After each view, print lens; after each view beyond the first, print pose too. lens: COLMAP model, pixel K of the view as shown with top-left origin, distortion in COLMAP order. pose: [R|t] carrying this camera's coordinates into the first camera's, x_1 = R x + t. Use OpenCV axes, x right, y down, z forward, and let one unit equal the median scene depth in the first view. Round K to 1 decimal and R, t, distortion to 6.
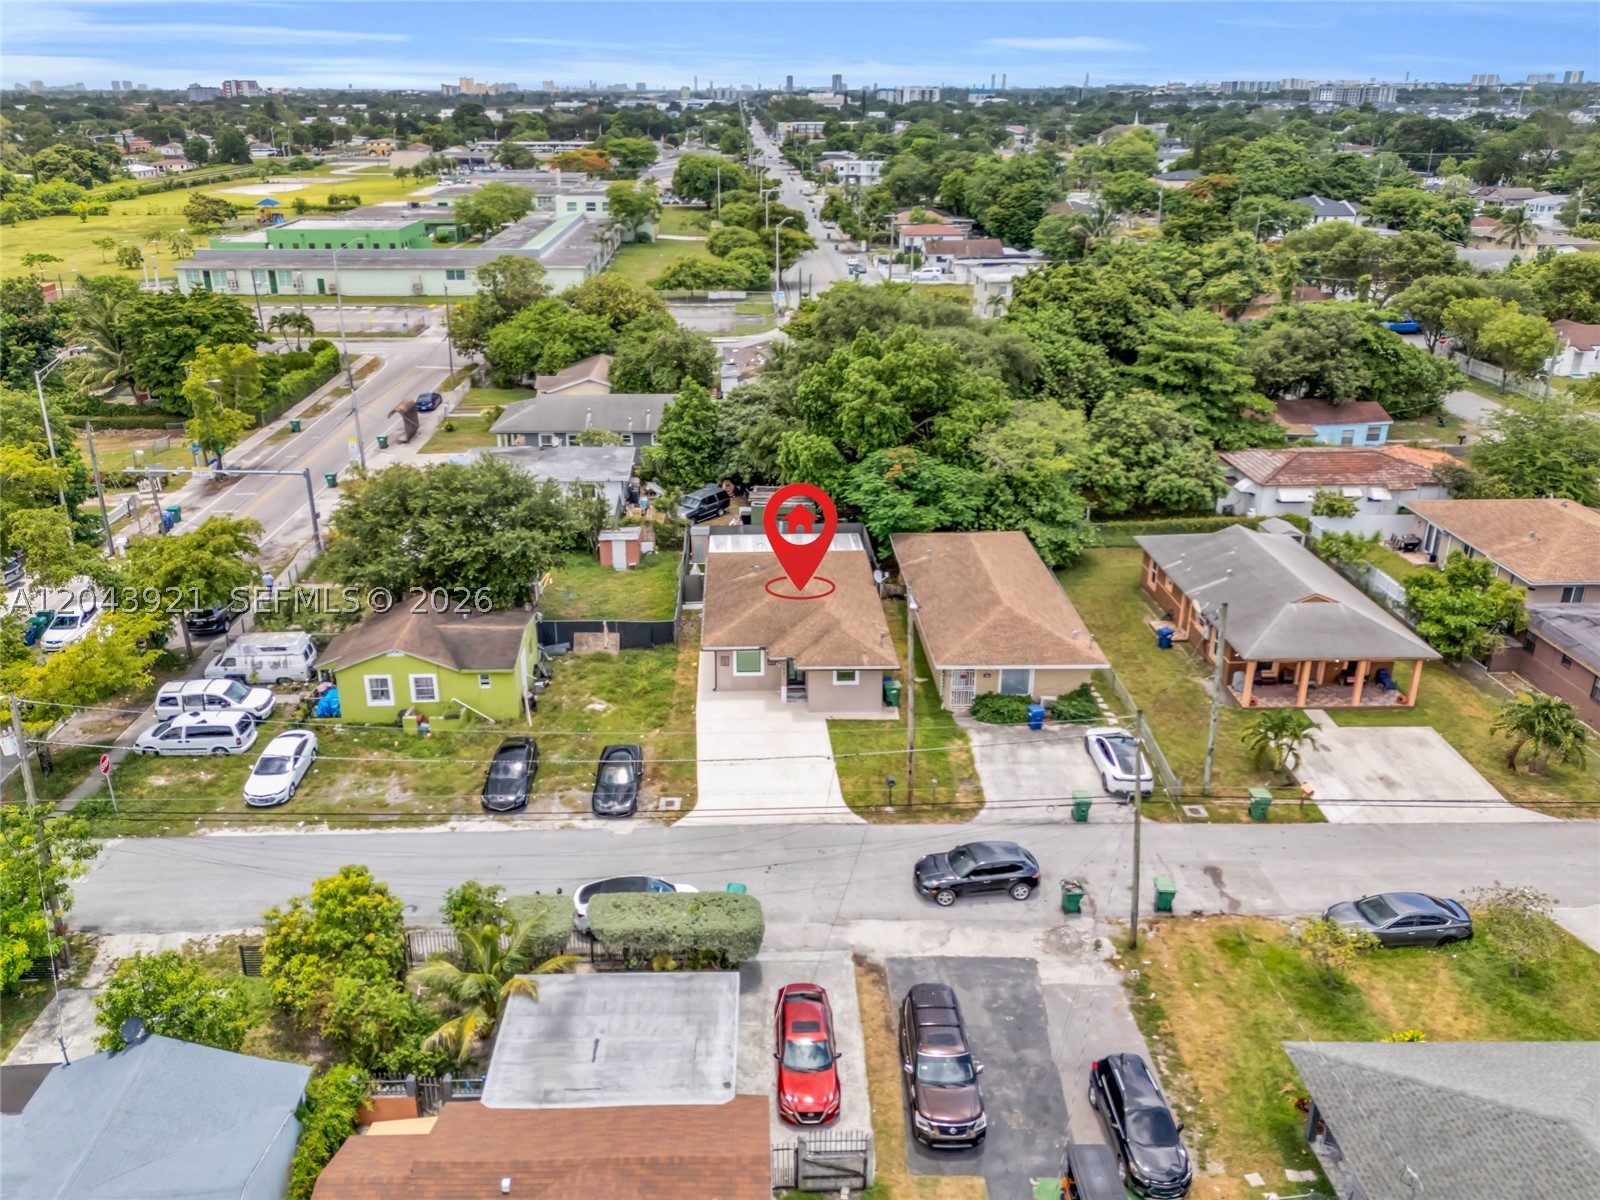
lens RADIAL K [[1189.0, 0, 765.5], [0, 1189.0, 598.2], [0, 0, 1]] dist [0.076895, -0.078484]
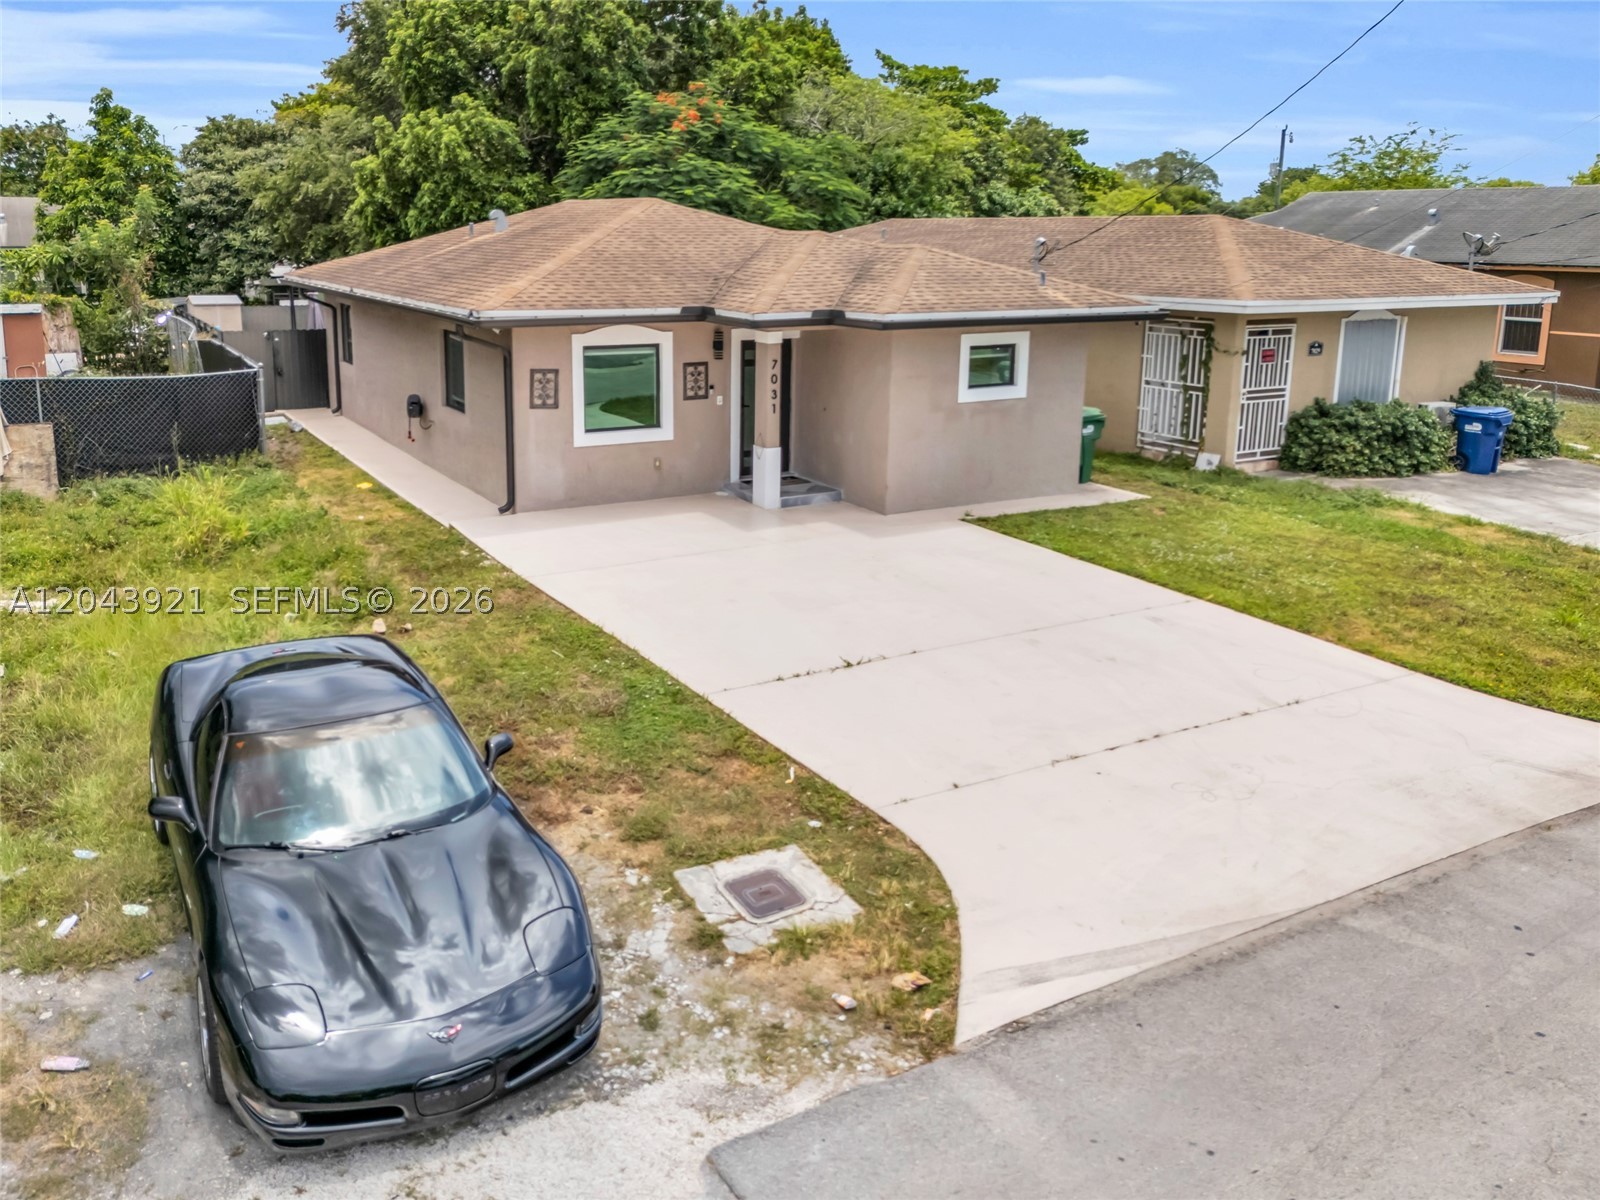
lens RADIAL K [[1233.3, 0, 711.6], [0, 1233.3, 510.5], [0, 0, 1]] dist [0.080453, -0.083892]
pose [[0.889903, -0.088973, 0.447389, -0.106629], [0.168297, 0.975639, -0.140733, 0.104505], [-0.423968, 0.200532, 0.883197, 0.611274]]
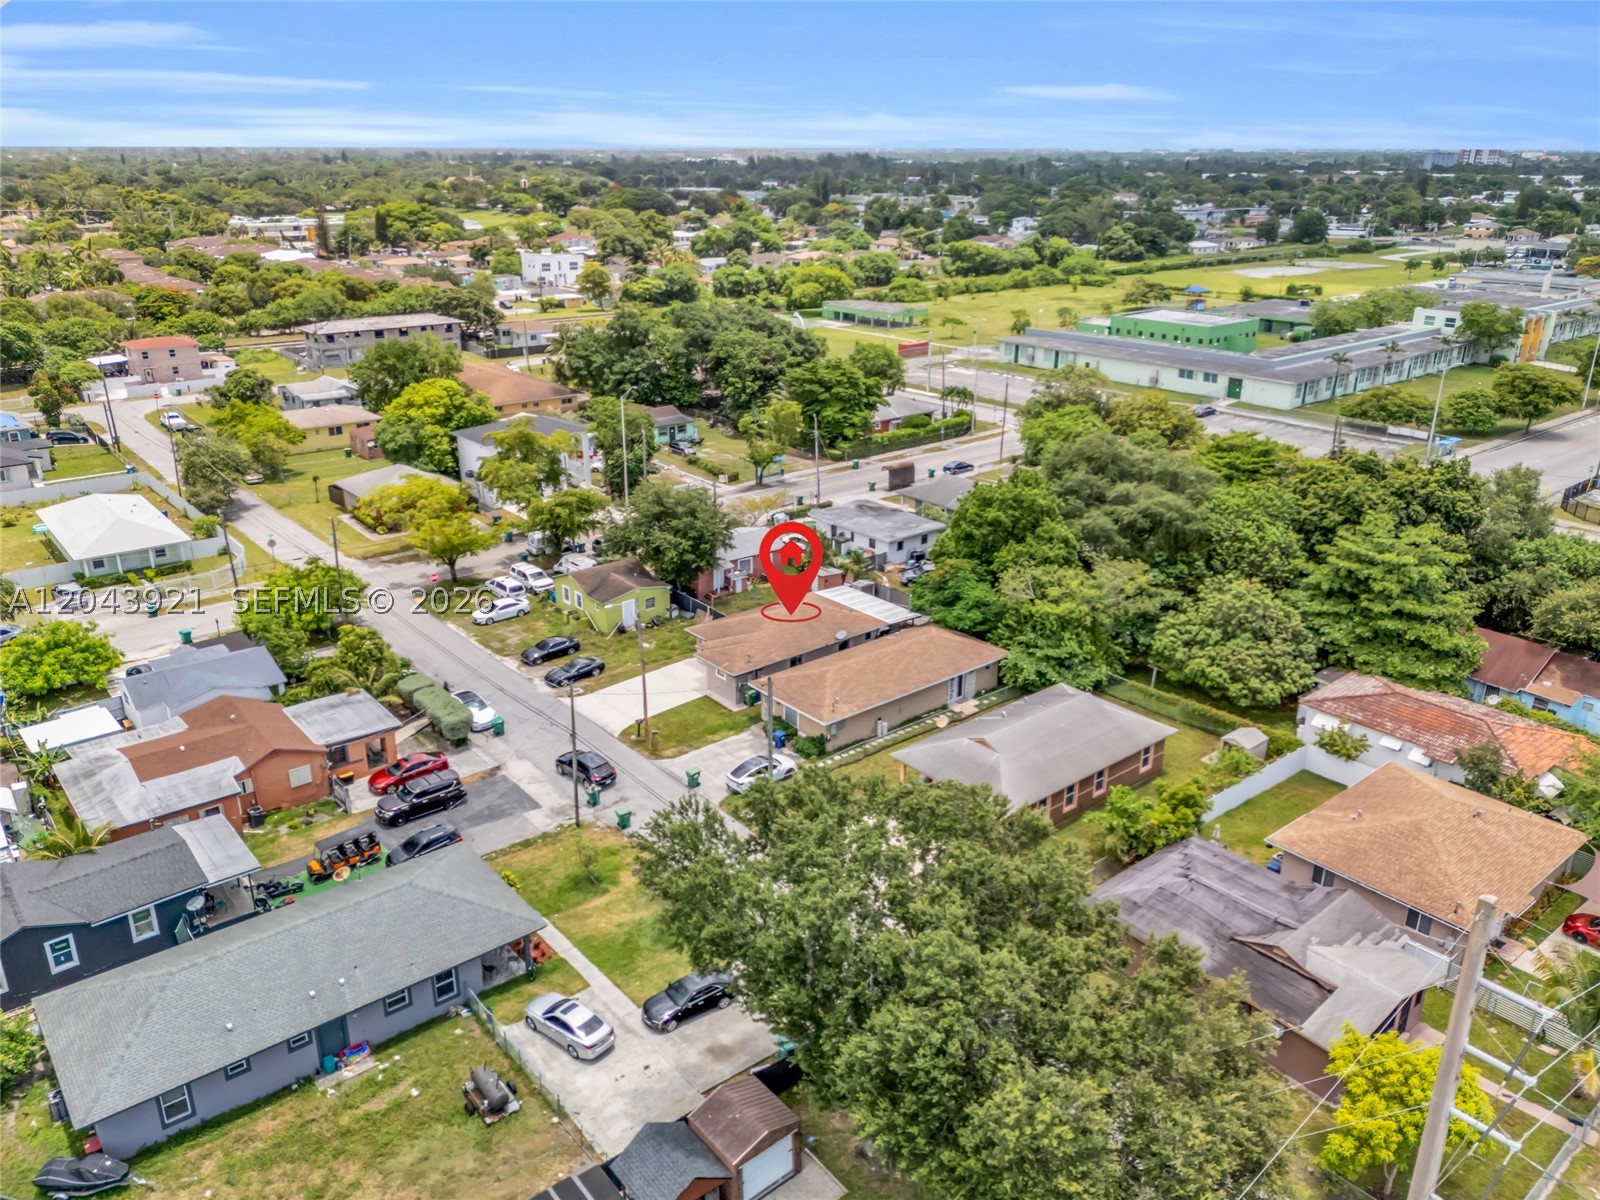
lens RADIAL K [[1169.9, 0, 800.5], [0, 1169.9, 642.3], [0, 0, 1]] dist [0.076393, -0.068018]
pose [[0.622549, 0.308436, -0.719235, 0.957653], [-0.312196, 0.940640, 0.133156, -0.161567], [0.717611, 0.141646, 0.681887, 0.036991]]
